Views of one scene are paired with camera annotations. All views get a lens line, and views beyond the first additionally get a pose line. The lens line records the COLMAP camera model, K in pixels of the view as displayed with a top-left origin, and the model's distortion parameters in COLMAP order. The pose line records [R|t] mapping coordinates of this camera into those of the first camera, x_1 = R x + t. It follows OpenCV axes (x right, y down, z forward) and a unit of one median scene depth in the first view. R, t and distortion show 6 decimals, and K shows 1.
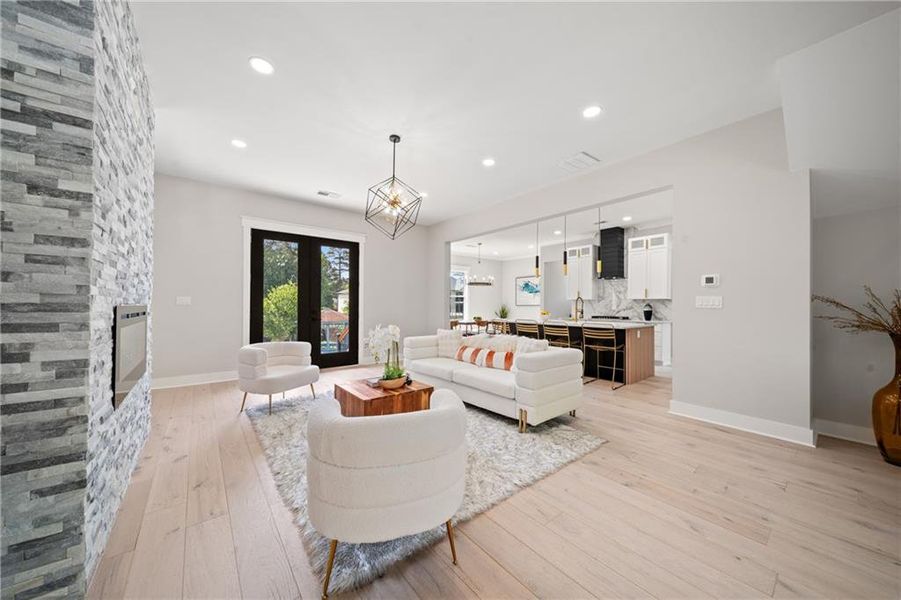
lens RADIAL K [[315.7, 0, 446.6], [0, 315.7, 305.9], [0, 0, 1]] dist [-0.000455, -0.000693]
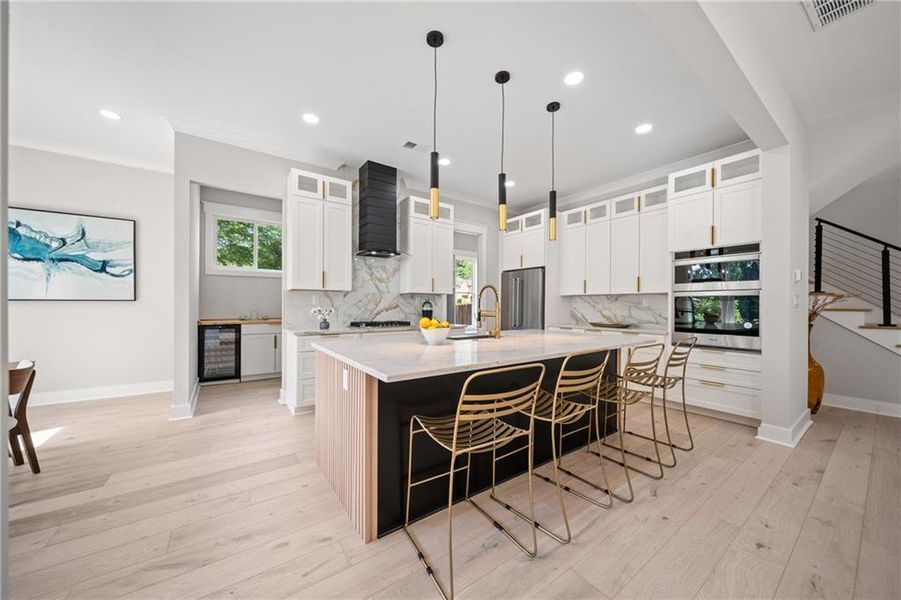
lens RADIAL K [[315.7, 0, 447.2], [0, 315.7, 304.2], [0, 0, 1]] dist [-0.000455, -0.000693]
pose [[0.055390, -0.001484, 0.998464, -0.043972], [-0.004308, 0.999989, 0.001725, 0.000913], [-0.998455, -0.004397, 0.055383, 0.912074]]
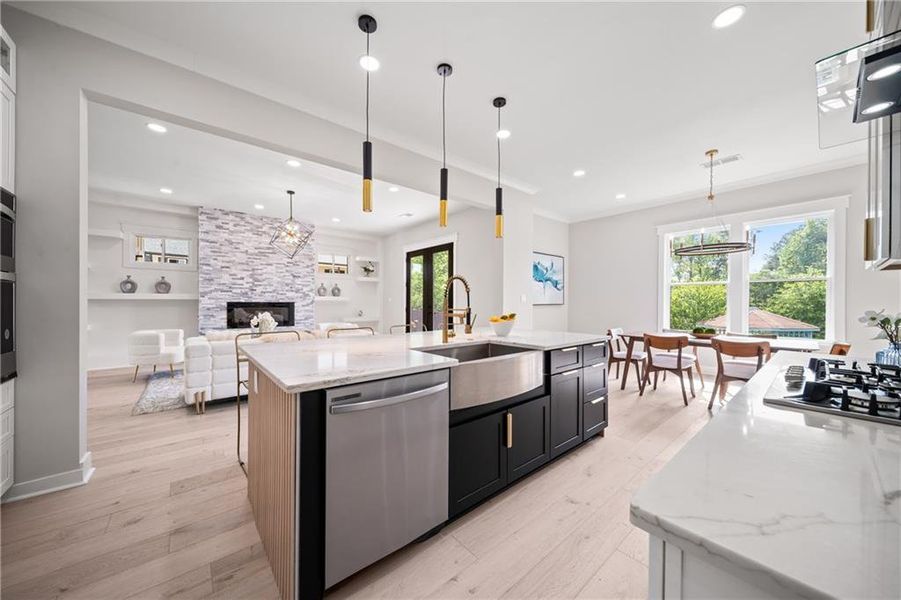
lens RADIAL K [[315.7, 0, 445.2], [0, 315.7, 300.6], [0, 0, 1]] dist [-0.000455, -0.000693]
pose [[0.013000, -0.010081, -0.999865, 0.688780], [-0.003934, 0.999941, -0.010132, 0.004159], [0.999908, 0.004065, 0.012959, 0.866580]]
